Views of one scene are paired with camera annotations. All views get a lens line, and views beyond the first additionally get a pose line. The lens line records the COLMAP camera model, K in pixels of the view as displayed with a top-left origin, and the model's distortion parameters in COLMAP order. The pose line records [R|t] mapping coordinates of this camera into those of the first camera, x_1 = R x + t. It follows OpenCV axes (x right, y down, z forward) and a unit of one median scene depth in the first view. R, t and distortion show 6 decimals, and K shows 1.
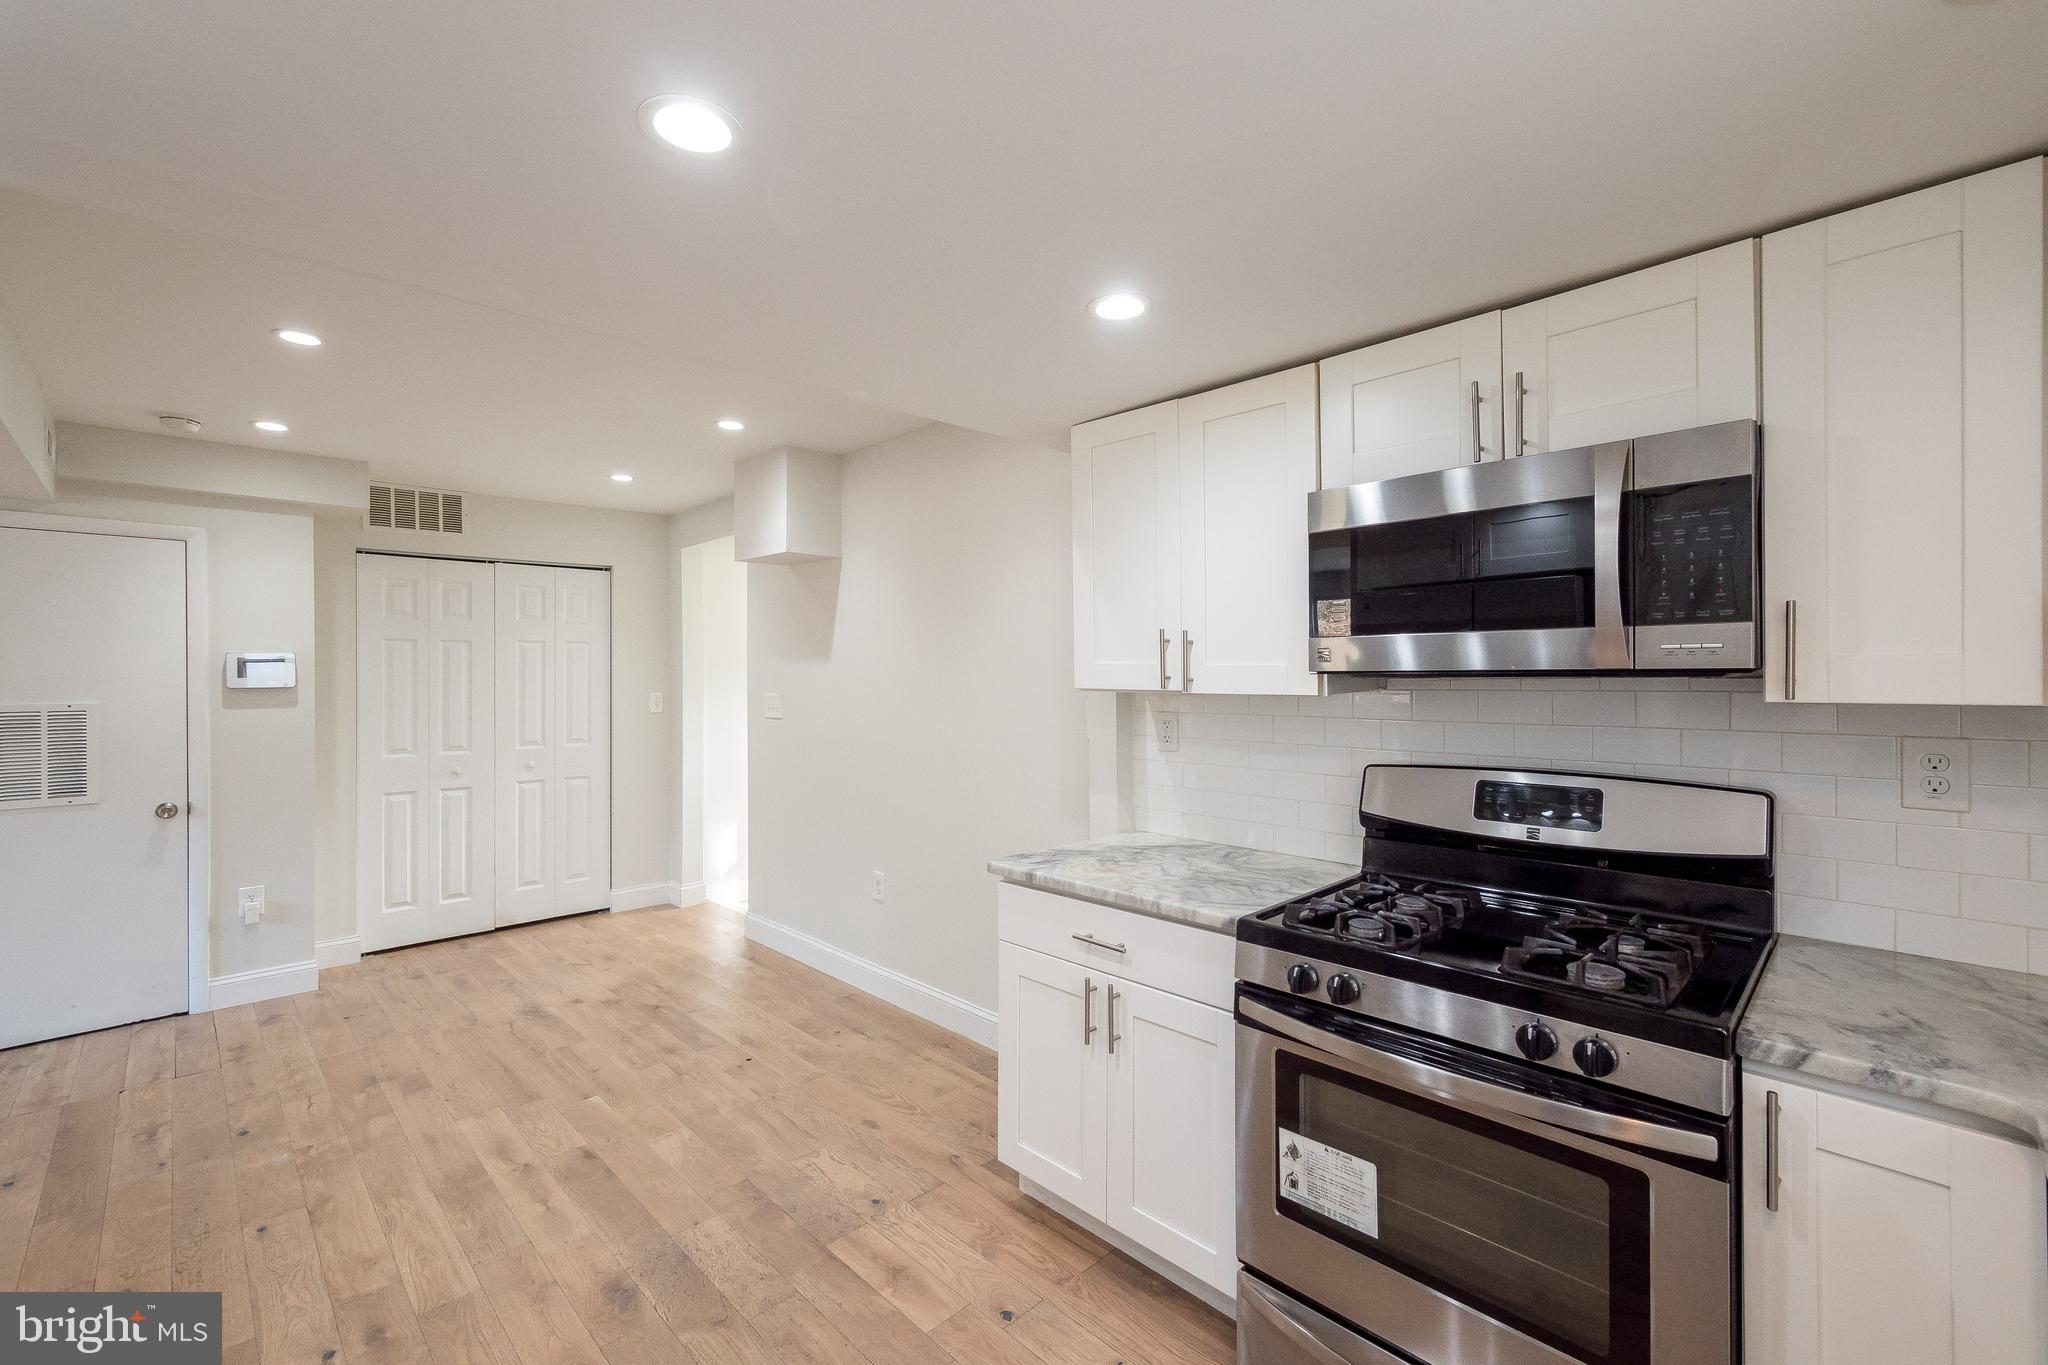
lens RADIAL K [[858.1, 0, 1030.1], [0, 858.1, 678.6], [0, 0, 1]] dist [0.002280, 0.000432]
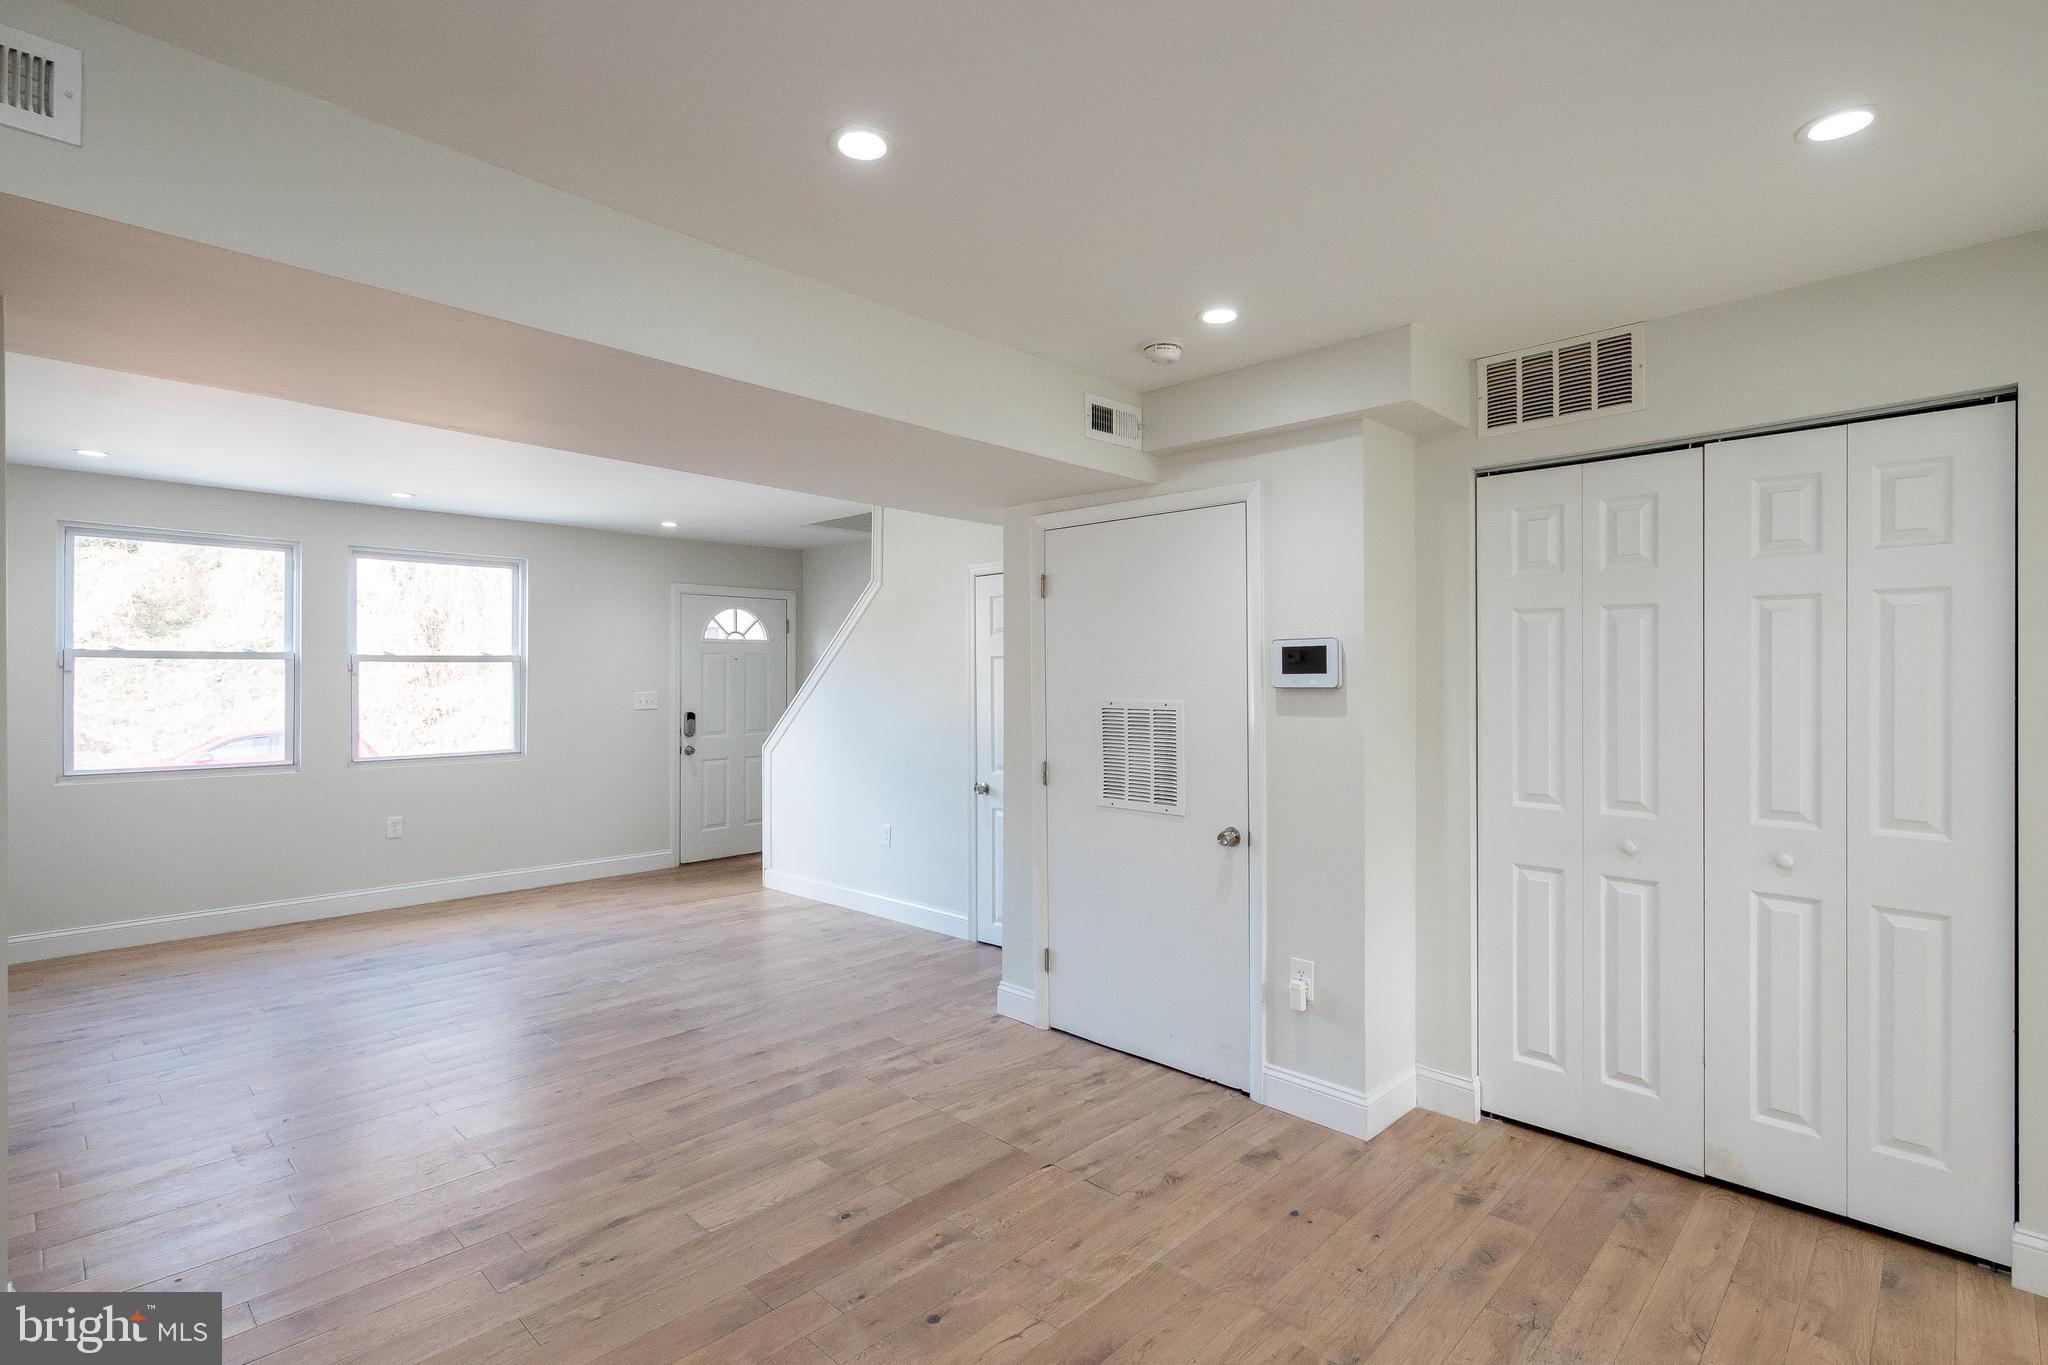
lens RADIAL K [[976.6, 0, 1027.0], [0, 976.6, 672.3], [0, 0, 1]] dist [0.002078, 0.000512]
pose [[0.021723, -0.000167, -0.999764, -0.086596], [-0.002107, 0.999998, -0.000213, -0.001817], [0.999762, 0.002111, 0.021722, 0.829213]]
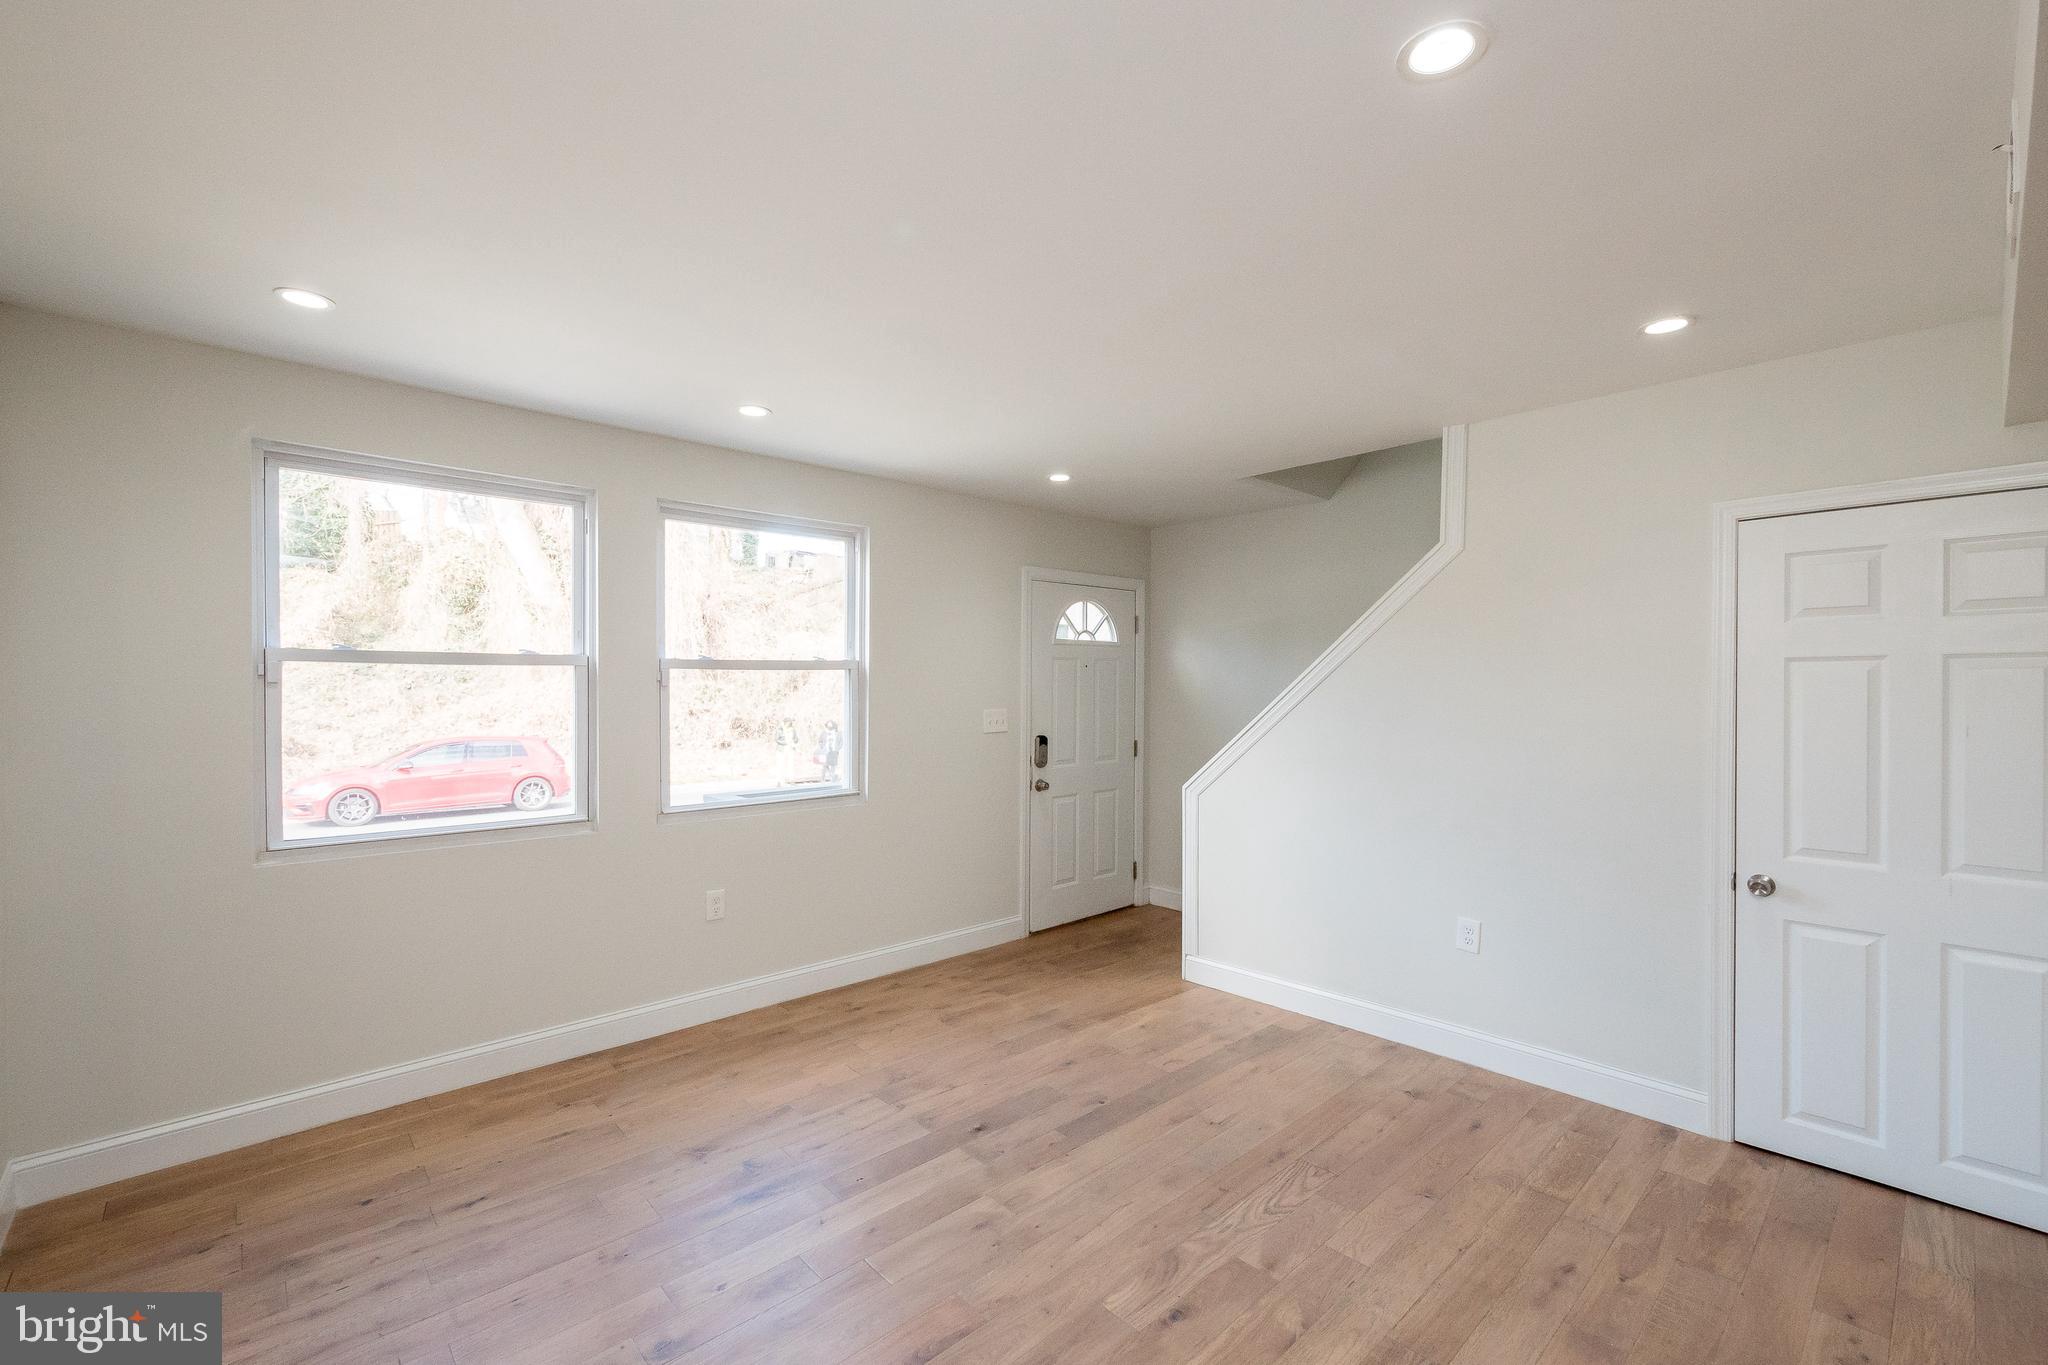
lens RADIAL K [[861.6, 0, 1027.4], [0, 861.6, 693.6], [0, 0, 1]] dist [-0.000361, 0.000163]
pose [[-0.038015, 0.015030, -0.999164, -0.806171], [-0.002399, 0.999883, 0.015132, -0.005032], [0.999274, 0.002972, -0.037975, 0.161522]]
